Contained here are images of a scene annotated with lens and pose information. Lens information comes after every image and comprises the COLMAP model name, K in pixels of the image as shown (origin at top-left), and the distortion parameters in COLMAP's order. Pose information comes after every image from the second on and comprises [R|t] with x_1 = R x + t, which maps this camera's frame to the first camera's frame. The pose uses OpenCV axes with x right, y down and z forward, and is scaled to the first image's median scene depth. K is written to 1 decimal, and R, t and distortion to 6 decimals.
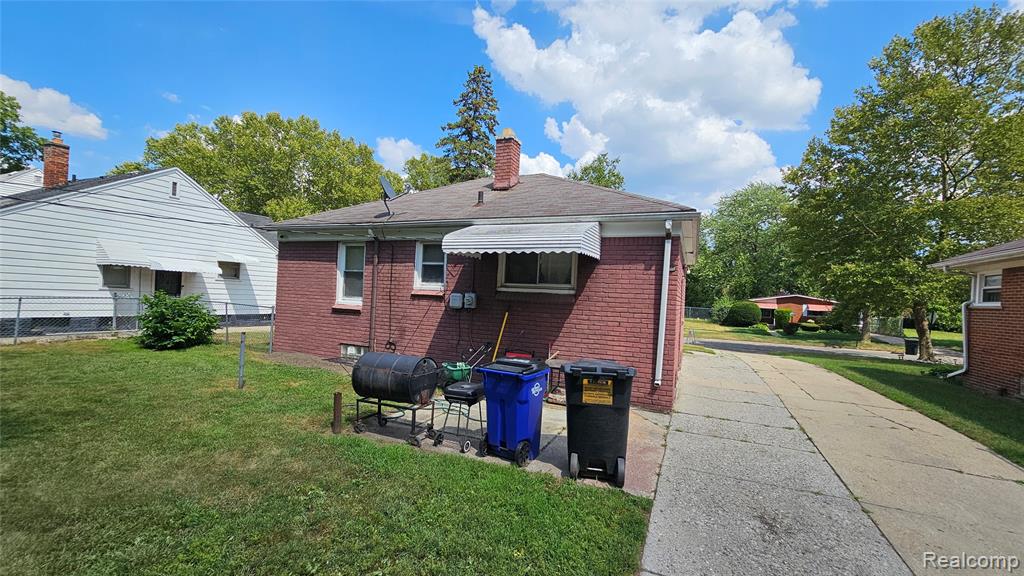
lens RADIAL K [[404.7, 0, 519.5], [0, 404.7, 306.0], [0, 0, 1]] dist [-0.003074, -0.000226]
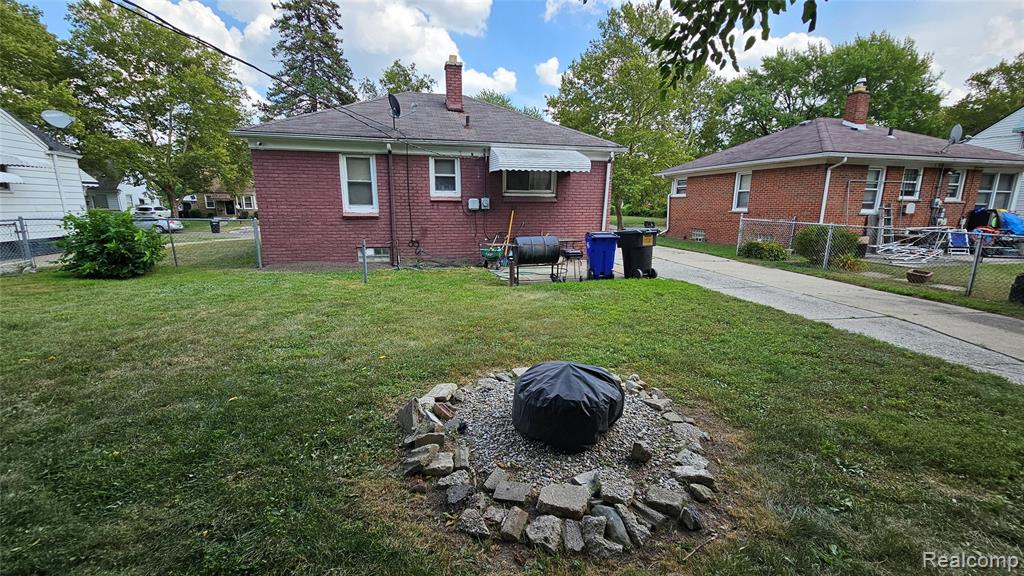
lens RADIAL K [[404.7, 0, 493.1], [0, 404.7, 290.3], [0, 0, 1]] dist [-0.003074, -0.000226]
pose [[0.813737, -0.160803, 0.558547, -0.765934], [0.045123, 0.975545, 0.215117, -0.016559], [-0.579479, -0.149845, 0.801093, -0.140537]]
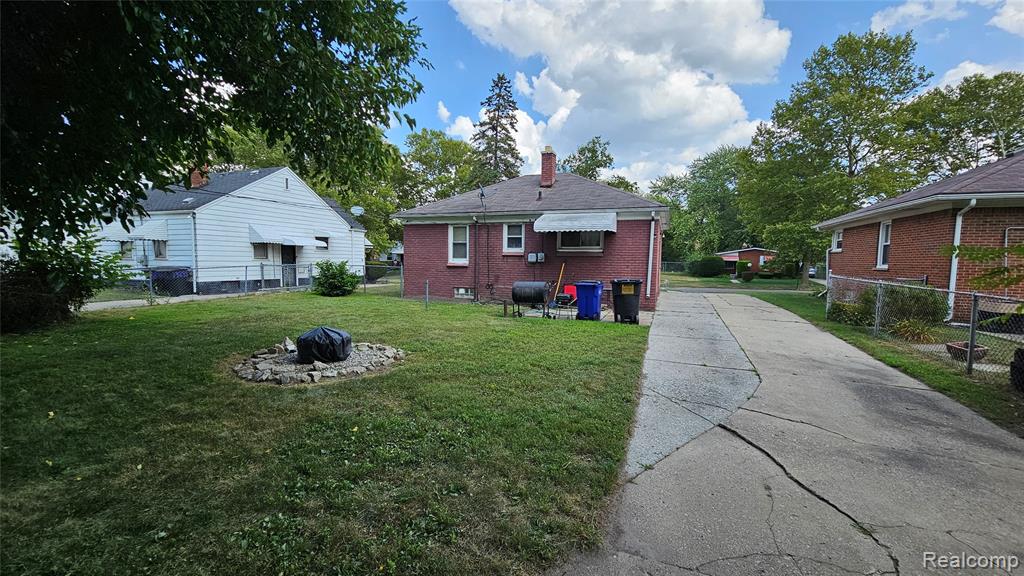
lens RADIAL K [[404.7, 0, 514.8], [0, 404.7, 290.0], [0, 0, 1]] dist [-0.003074, -0.000226]
pose [[0.998417, -0.037582, 0.041842, -0.260869], [0.035277, 0.997890, 0.054509, 0.023149], [-0.043802, -0.052947, 0.997636, -0.620174]]
